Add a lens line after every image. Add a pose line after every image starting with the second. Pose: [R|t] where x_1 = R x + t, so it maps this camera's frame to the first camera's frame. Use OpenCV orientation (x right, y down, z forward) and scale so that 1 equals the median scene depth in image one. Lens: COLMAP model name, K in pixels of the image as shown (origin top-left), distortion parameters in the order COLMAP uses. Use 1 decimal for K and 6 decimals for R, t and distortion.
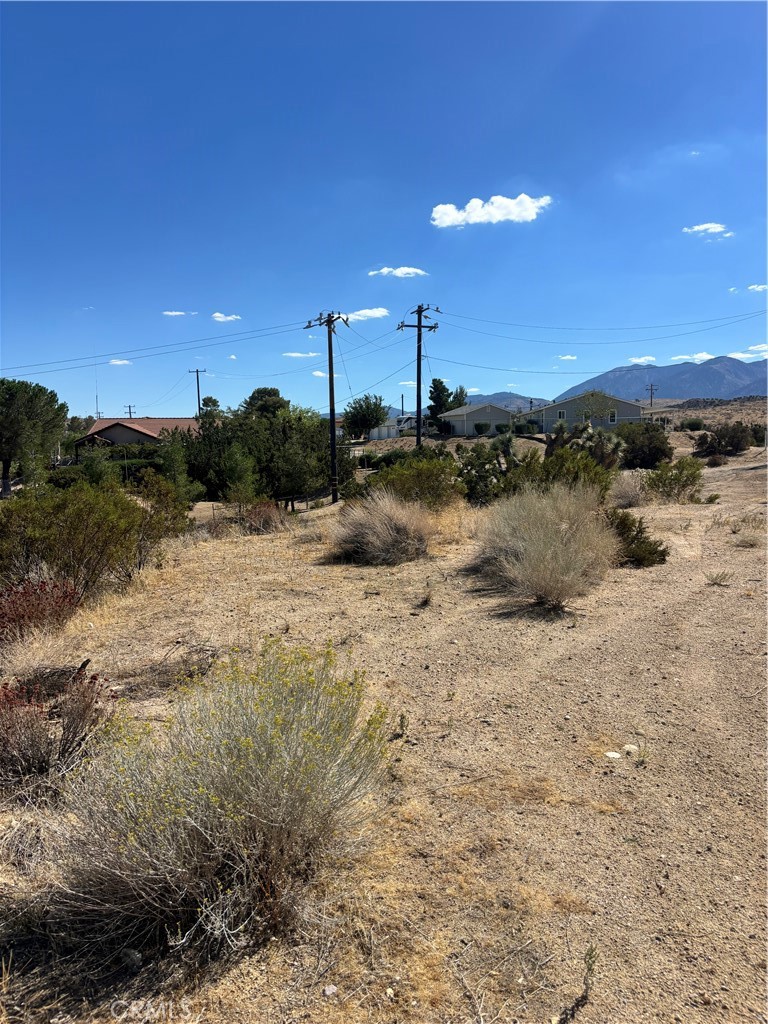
lens RADIAL K [[761.6, 0, 391.5], [0, 761.6, 508.1], [0, 0, 1]] dist [0.064163, -0.073447]
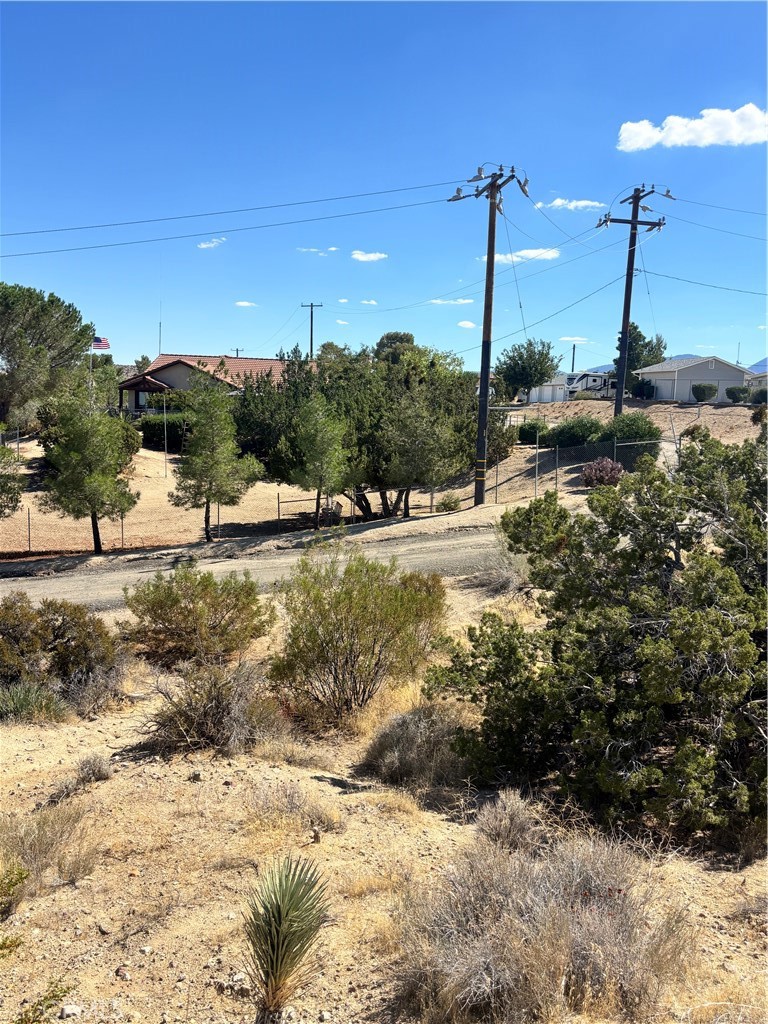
lens RADIAL K [[899.4, 0, 358.7], [0, 899.4, 526.5], [0, 0, 1]] dist [0.093674, -0.185390]
pose [[0.978048, 0.075879, -0.194072, -0.024641], [-0.066330, 0.996267, 0.055244, -0.019221], [0.197540, -0.041158, 0.979430, 0.258701]]
